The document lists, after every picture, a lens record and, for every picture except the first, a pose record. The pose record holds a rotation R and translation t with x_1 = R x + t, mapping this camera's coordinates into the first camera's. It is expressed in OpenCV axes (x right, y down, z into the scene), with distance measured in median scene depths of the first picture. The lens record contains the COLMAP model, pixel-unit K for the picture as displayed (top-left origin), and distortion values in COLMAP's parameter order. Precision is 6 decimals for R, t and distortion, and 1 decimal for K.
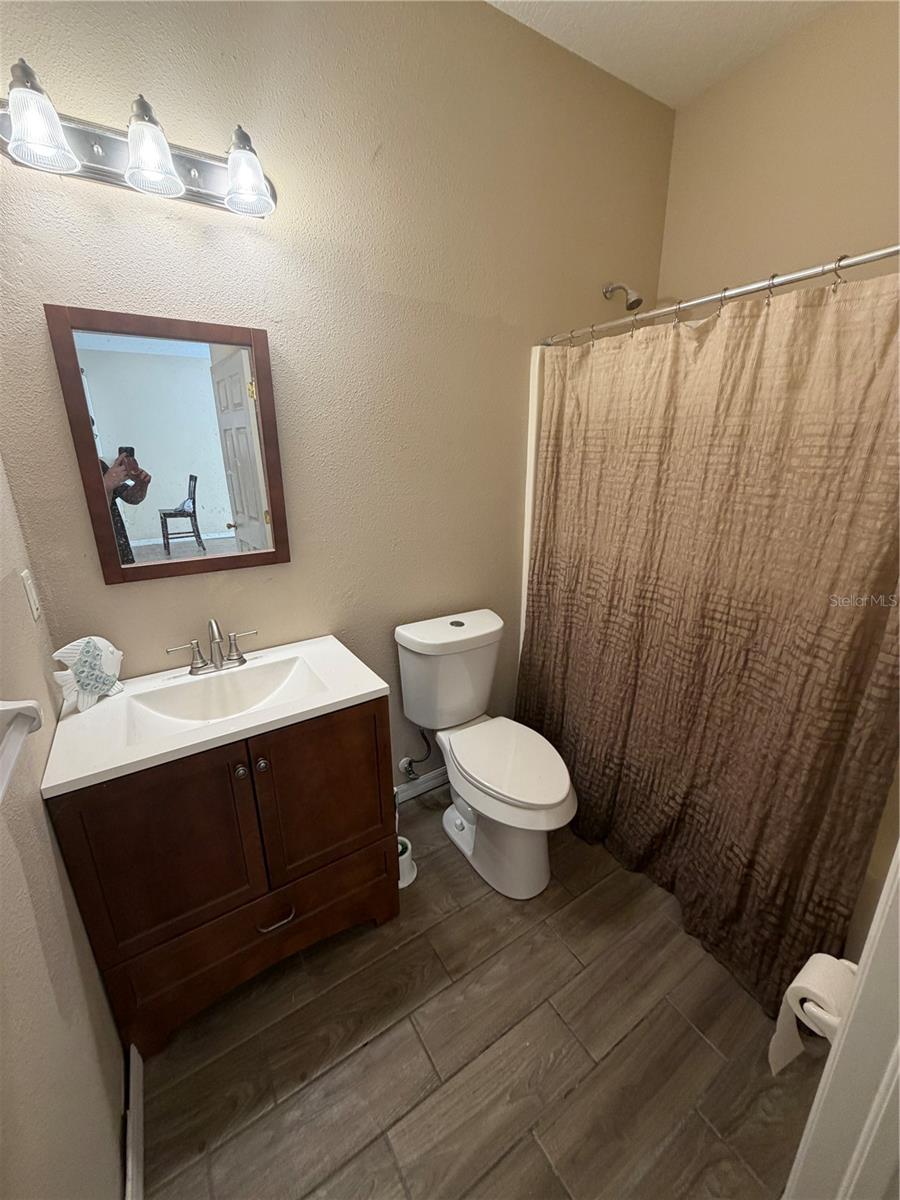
lens RADIAL K [[475.8, 0, 453.9], [0, 475.8, 600.9], [0, 0, 1]] dist [-0.002136, 0.000048]
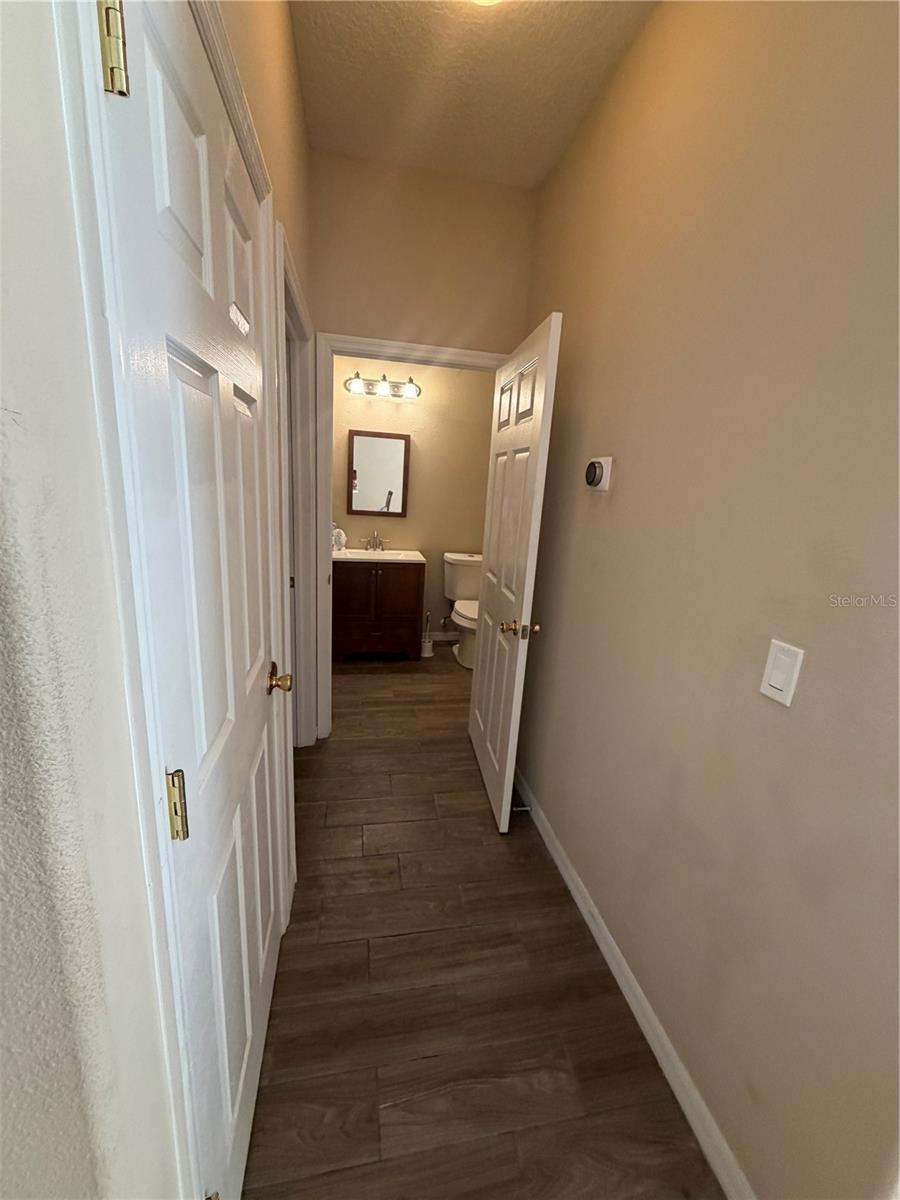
lens RADIAL K [[475.8, 0, 448.4], [0, 475.8, 599.8], [0, 0, 1]] dist [-0.002136, 0.000048]
pose [[0.924852, 0.156647, -0.346569, 1.011845], [-0.180128, 0.982970, -0.036394, 0.497715], [0.334966, 0.096086, 0.937318, -1.587568]]
